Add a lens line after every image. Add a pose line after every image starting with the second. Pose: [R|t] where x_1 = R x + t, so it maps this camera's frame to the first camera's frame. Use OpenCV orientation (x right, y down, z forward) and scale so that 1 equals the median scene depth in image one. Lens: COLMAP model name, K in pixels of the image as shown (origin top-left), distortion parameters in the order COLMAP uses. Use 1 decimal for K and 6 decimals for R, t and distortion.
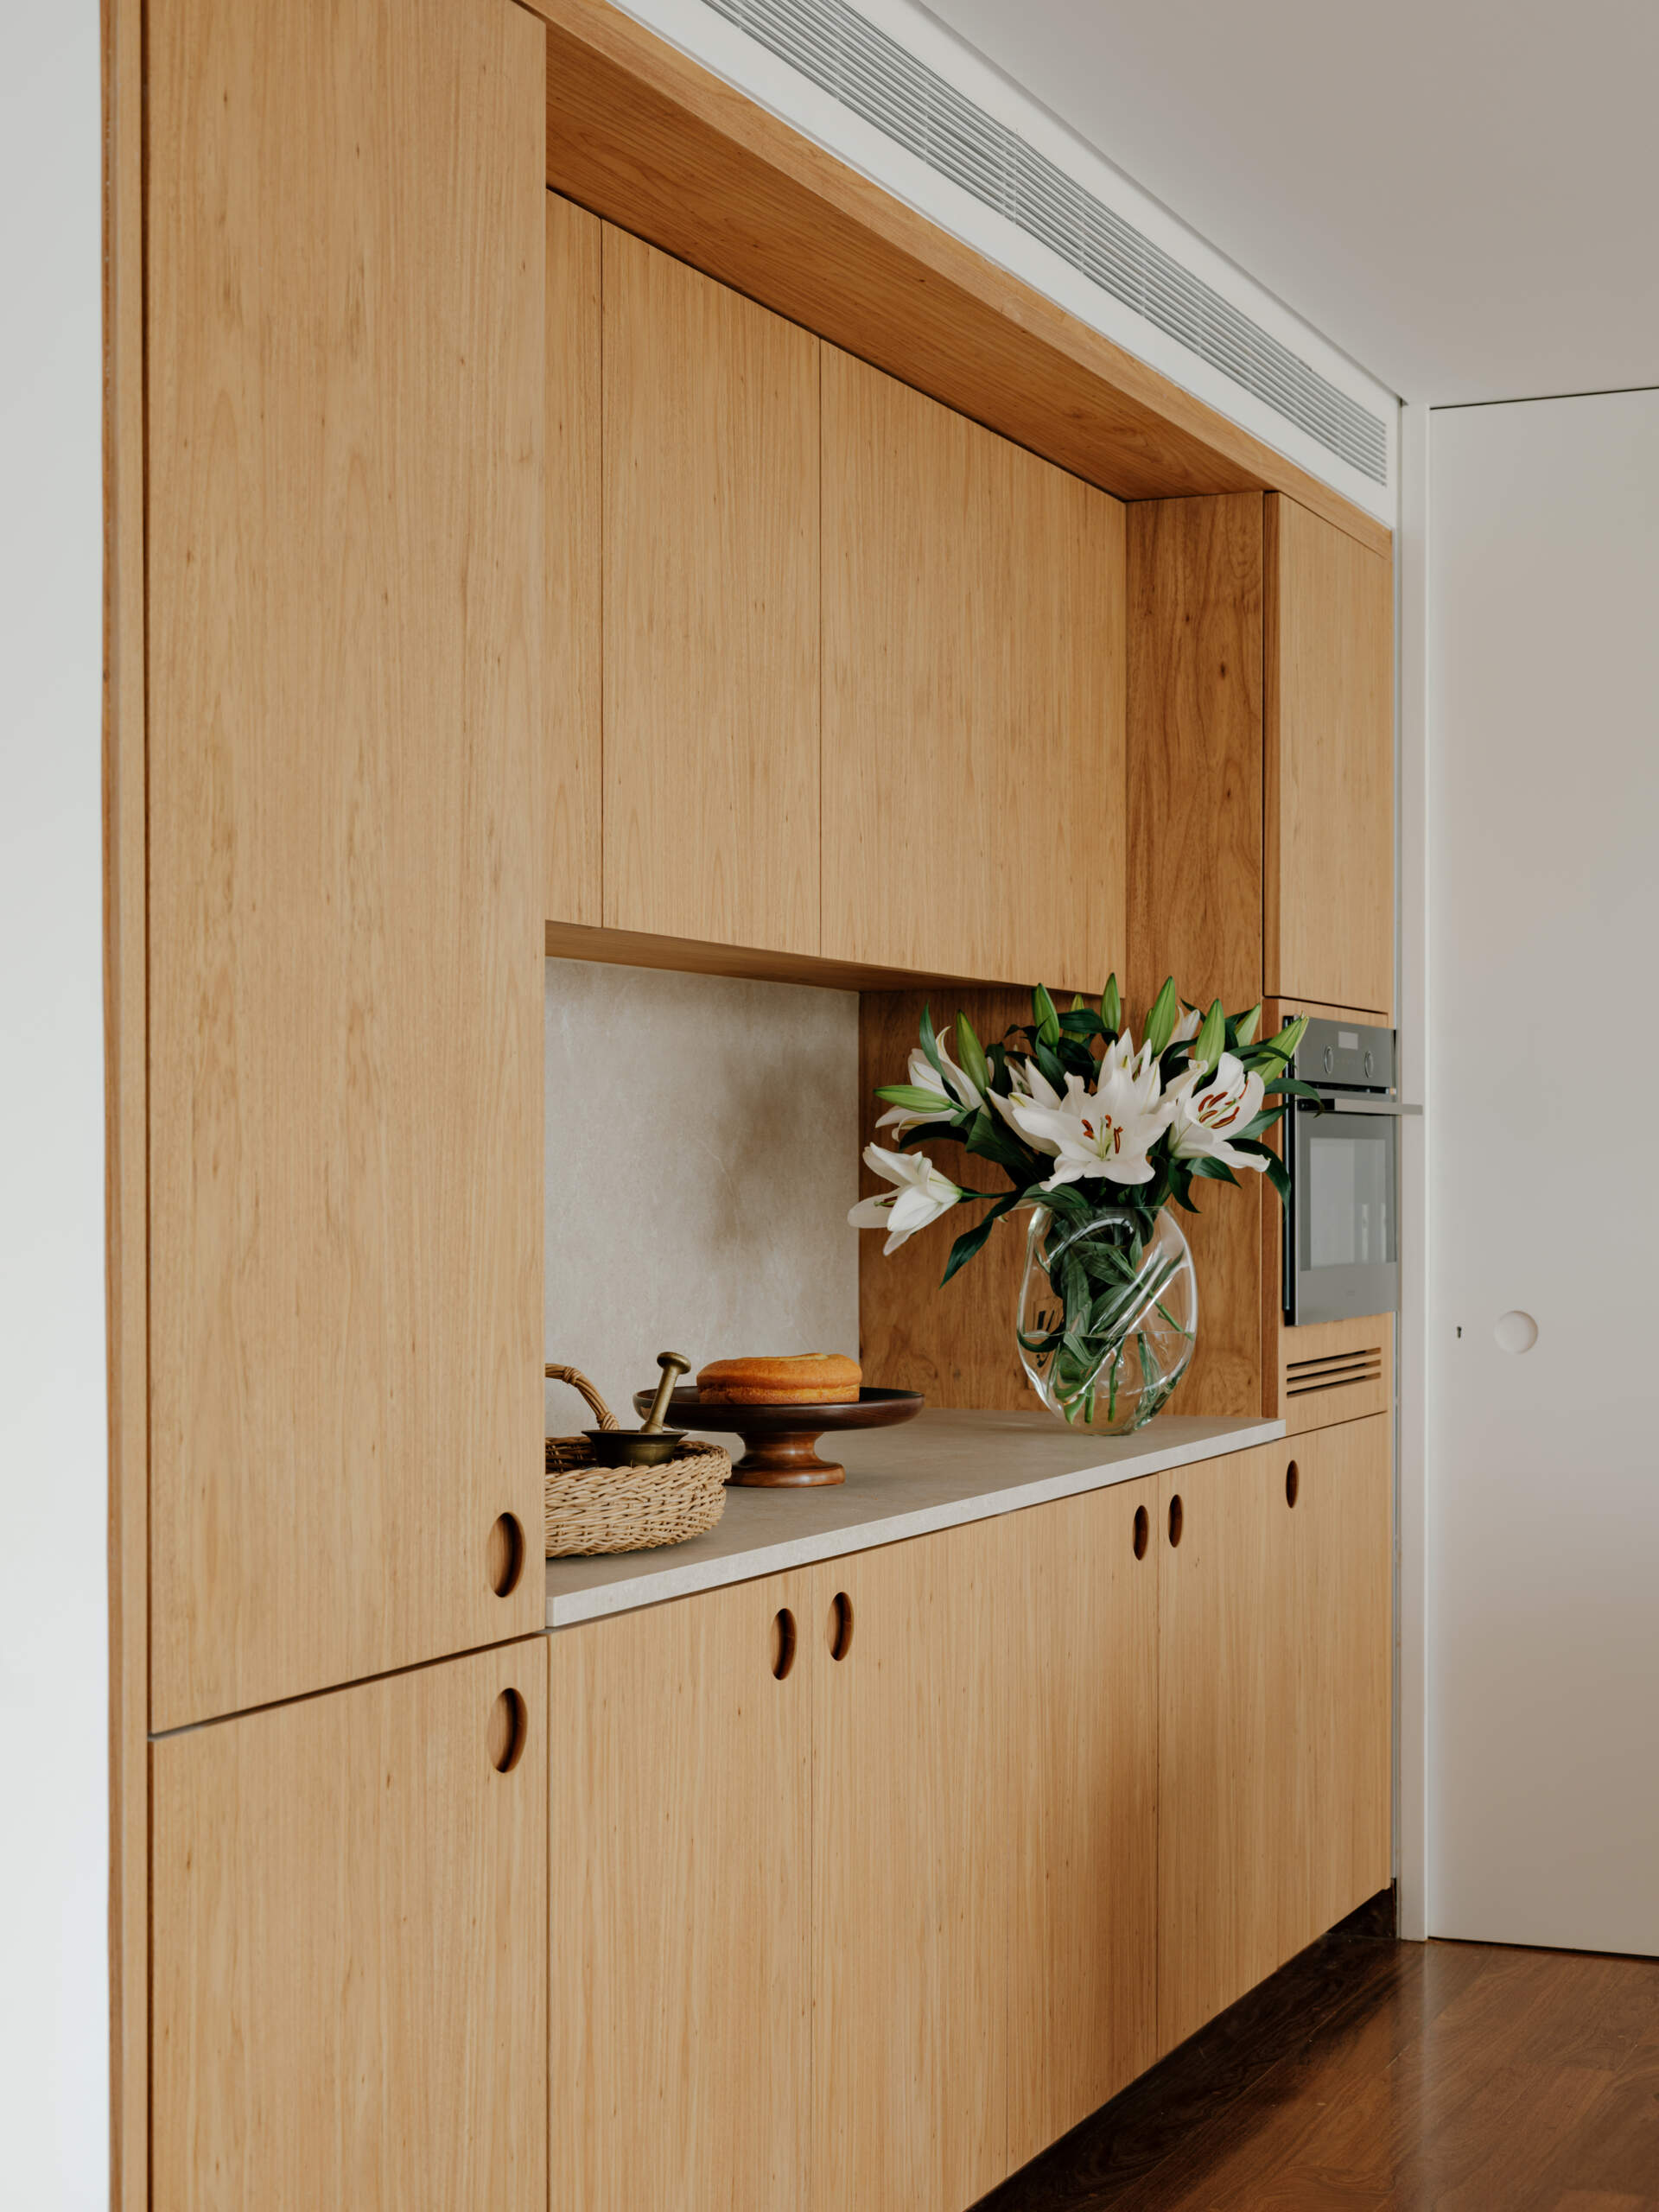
lens RADIAL K [[3383.0, 0, 829.1], [0, 3383.0, 1171.0], [0, 0, 1]] dist [0.004711, -0.032260]
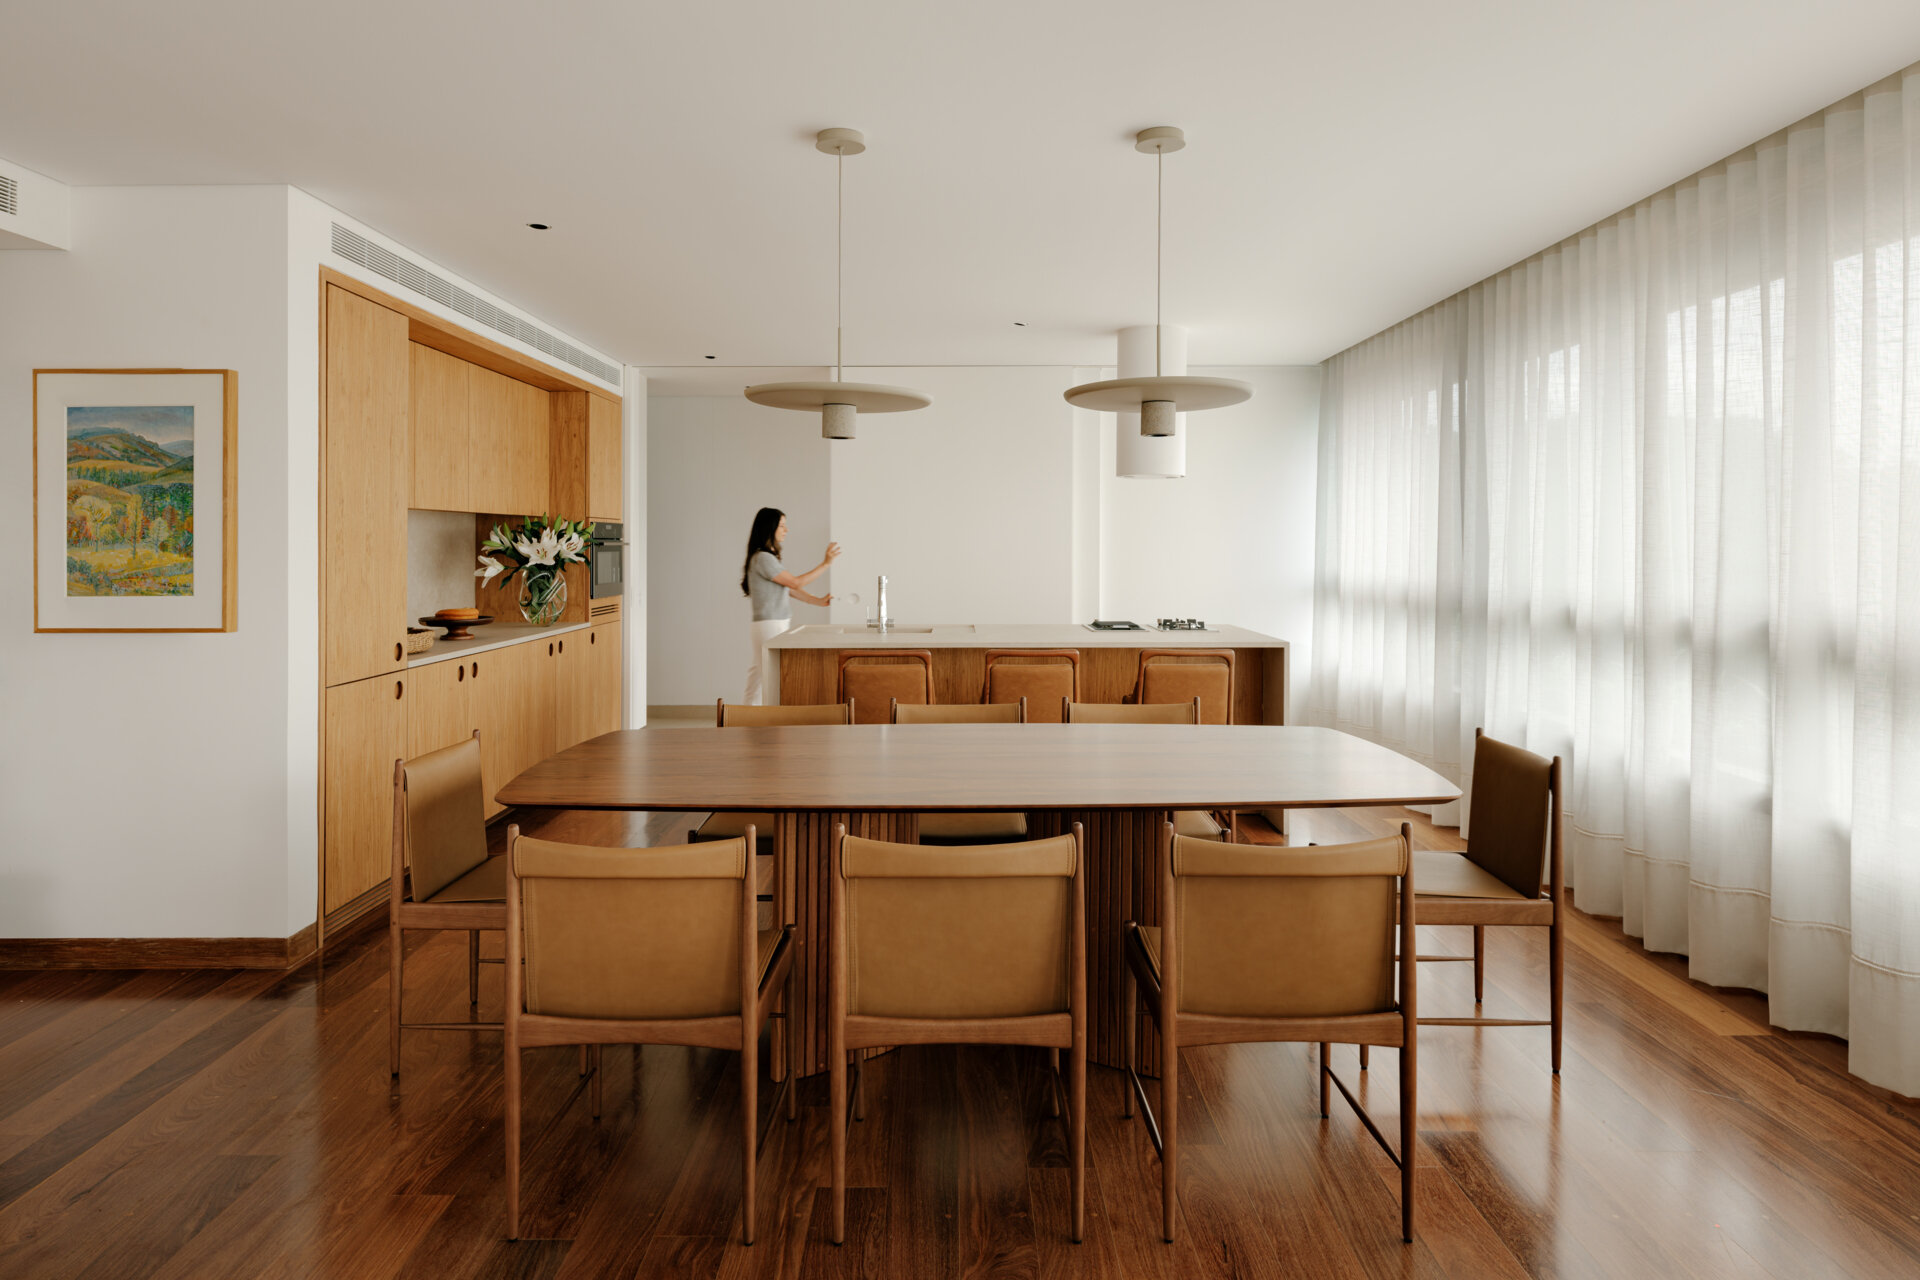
lens RADIAL K [[1137.3, 0, 960.4], [0, 1137.3, 541.5], [0, 0, 1]] dist [0.003963, 0.000344]
pose [[0.911928, 0.002387, 0.410344, -0.021530], [-0.001022, 0.999993, -0.003546, -0.019779], [-0.410349, 0.002815, 0.911924, -0.449712]]
